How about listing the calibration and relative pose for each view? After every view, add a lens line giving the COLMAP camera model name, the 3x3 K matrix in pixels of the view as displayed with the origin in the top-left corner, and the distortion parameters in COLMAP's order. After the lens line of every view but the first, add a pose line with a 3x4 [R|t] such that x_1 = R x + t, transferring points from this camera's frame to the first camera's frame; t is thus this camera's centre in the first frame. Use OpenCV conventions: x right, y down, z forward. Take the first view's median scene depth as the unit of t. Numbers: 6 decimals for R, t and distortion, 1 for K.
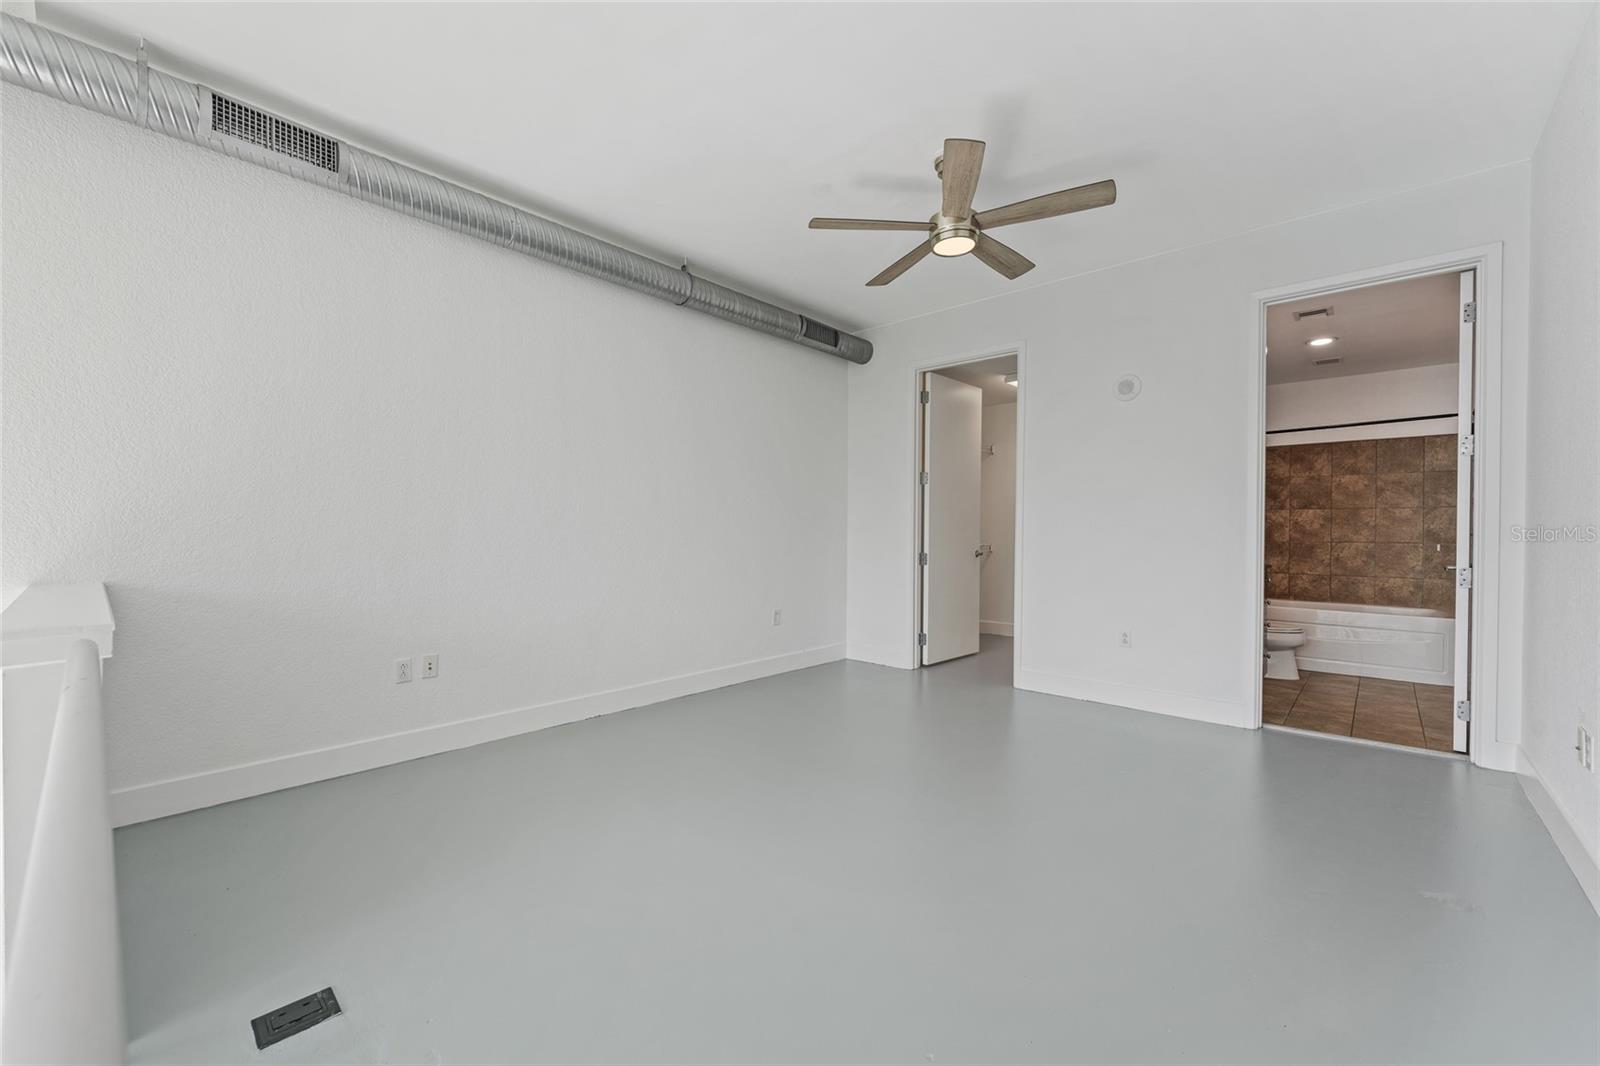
lens RADIAL K [[638.3, 0, 800.0], [0, 638.3, 533.0], [0, 0, 1]] dist [-0.000643, -0.000107]
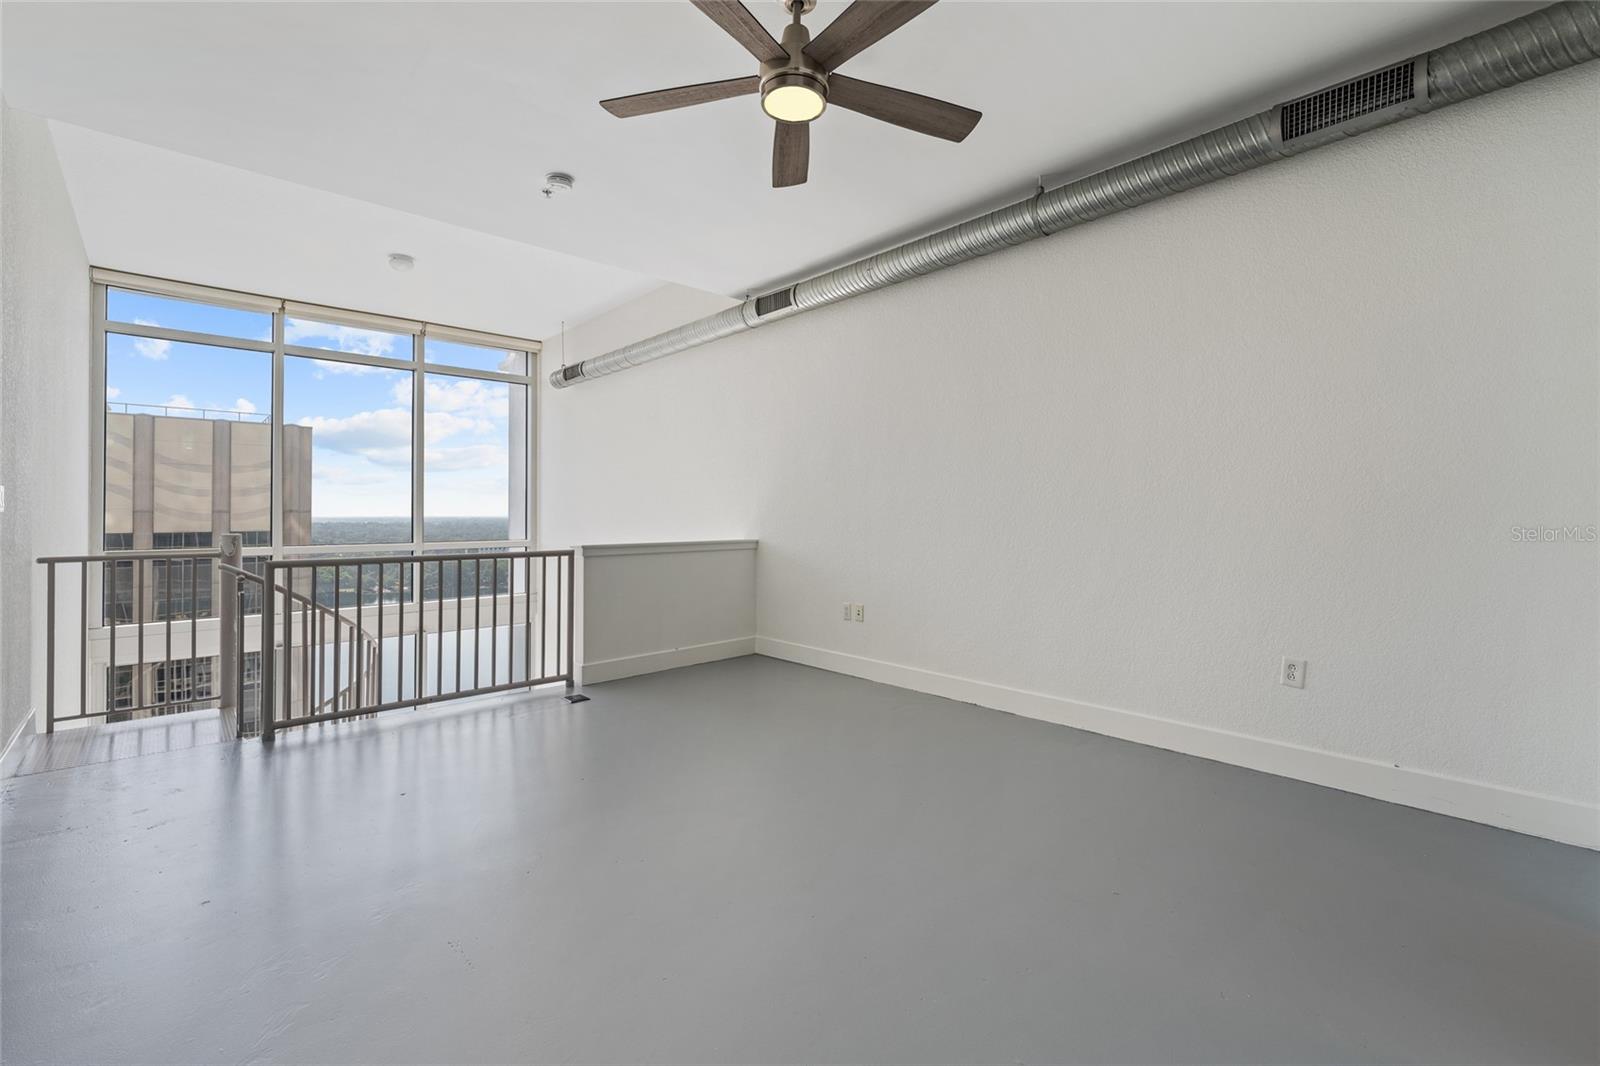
lens RADIAL K [[658.5, 0, 800.5], [0, 658.5, 520.0], [0, 0, 1]] dist [0.015187, -0.000045]
pose [[-0.072254, 0.004104, -0.997378, 0.637674], [-0.003295, 0.999985, 0.004353, -0.000776], [0.997381, 0.003601, -0.072240, 0.714629]]
